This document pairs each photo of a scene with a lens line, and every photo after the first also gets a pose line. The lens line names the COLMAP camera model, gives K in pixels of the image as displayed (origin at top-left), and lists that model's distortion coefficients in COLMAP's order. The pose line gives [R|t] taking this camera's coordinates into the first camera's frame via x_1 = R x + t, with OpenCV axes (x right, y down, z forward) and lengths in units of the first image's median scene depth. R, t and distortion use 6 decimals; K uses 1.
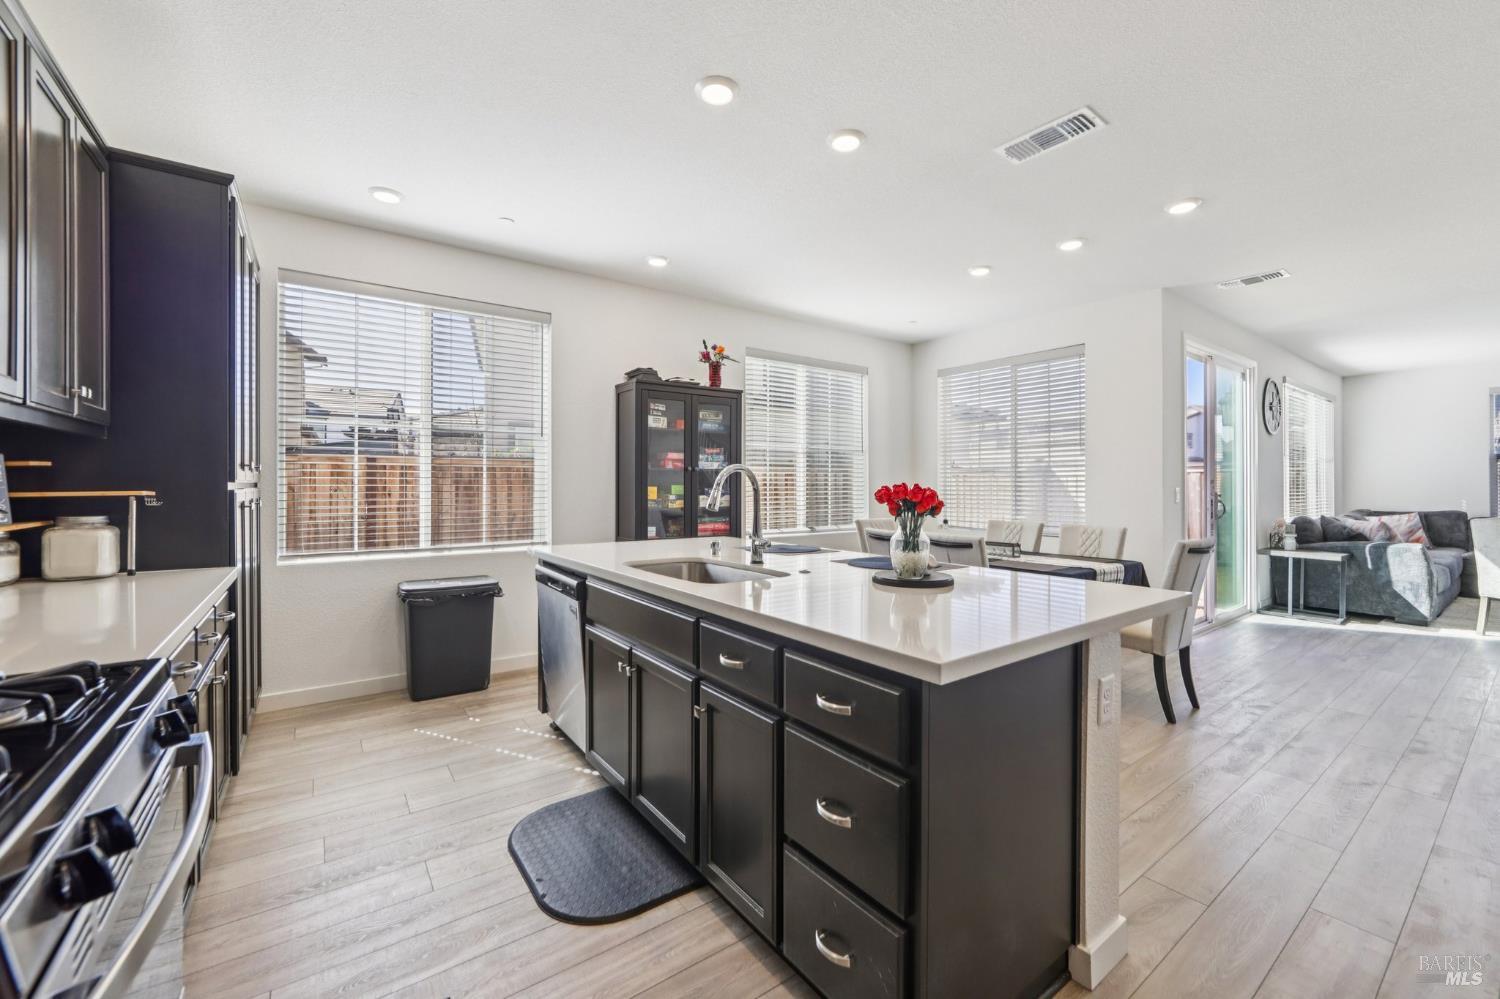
lens RADIAL K [[603.6, 0, 763.2], [0, 603.6, 486.0], [0, 0, 1]] dist [-0.002113, 0.000136]
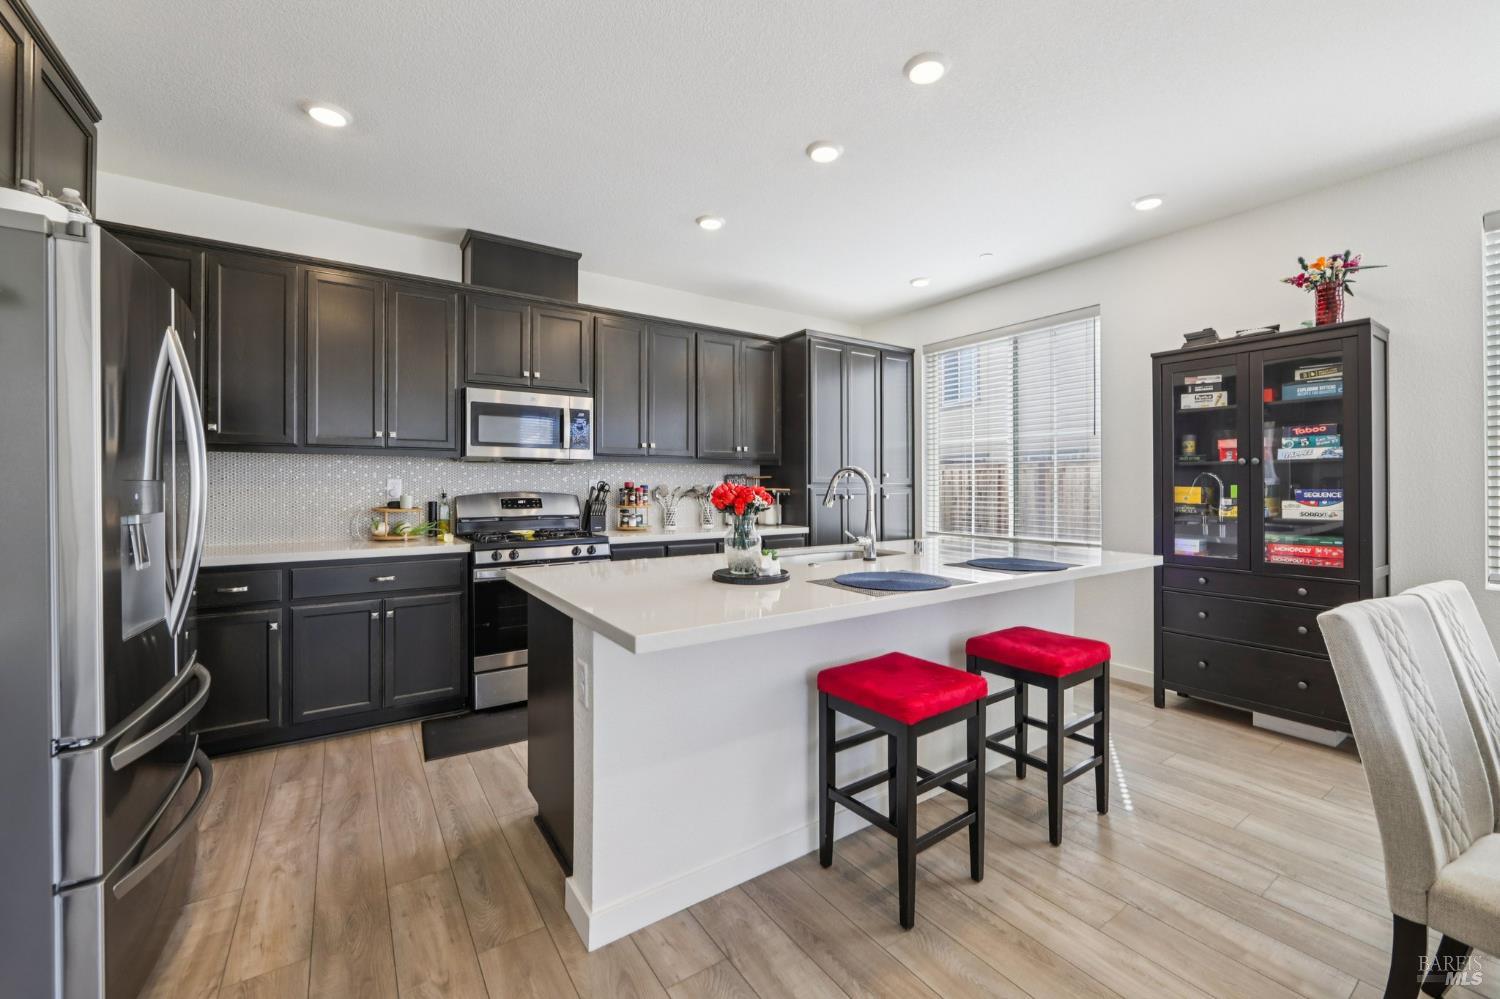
lens RADIAL K [[603.6, 0, 763.2], [0, 603.6, 486.0], [0, 0, 1]] dist [-0.002113, 0.000136]
pose [[-0.022498, -0.001012, -0.999746, 0.750732], [-0.001285, 0.999999, -0.000983, 0.001455], [0.999746, 0.001263, -0.022500, 0.613758]]
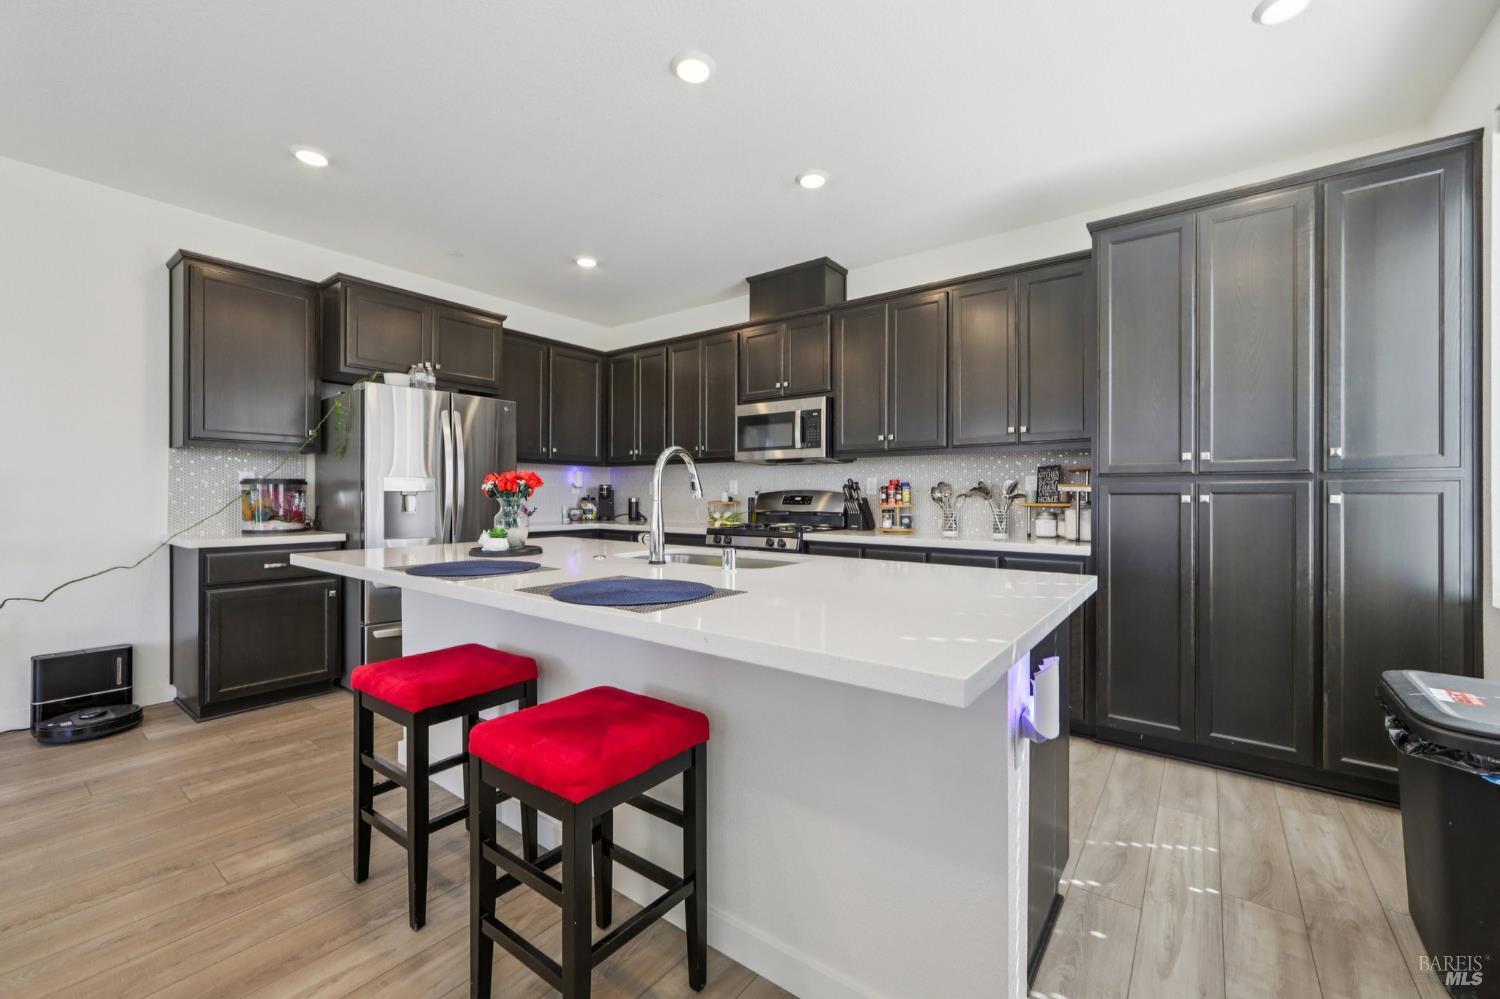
lens RADIAL K [[600.2, 0, 764.0], [0, 600.2, 491.5], [0, 0, 1]] dist [-0.007885, 0.002679]
pose [[-0.952678, -0.004051, -0.303954, 0.076298], [-0.004321, 0.999991, 0.000216, 0.016463], [0.303951, 0.001519, -0.952687, 1.330226]]
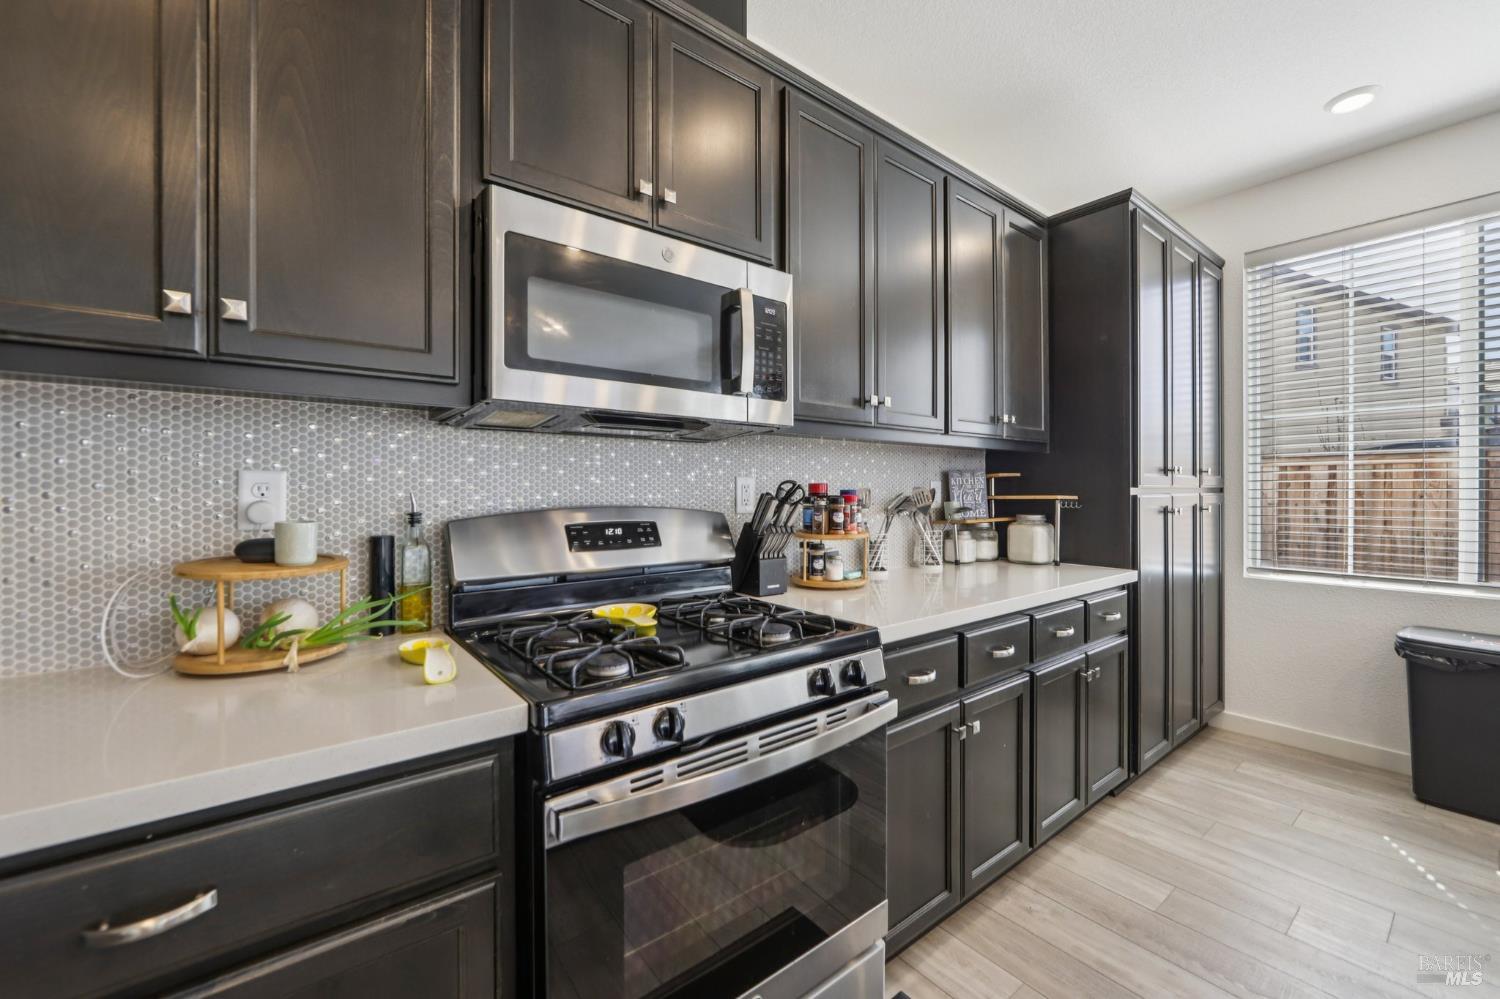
lens RADIAL K [[605.8, 0, 769.9], [0, 605.8, 494.5], [0, 0, 1]] dist [-0.000258, -0.000038]
pose [[0.051663, 0.003075, -0.998660, 0.080472], [0.000796, 0.999995, 0.003120, 0.001554], [0.998664, -0.000956, 0.051661, 0.223715]]
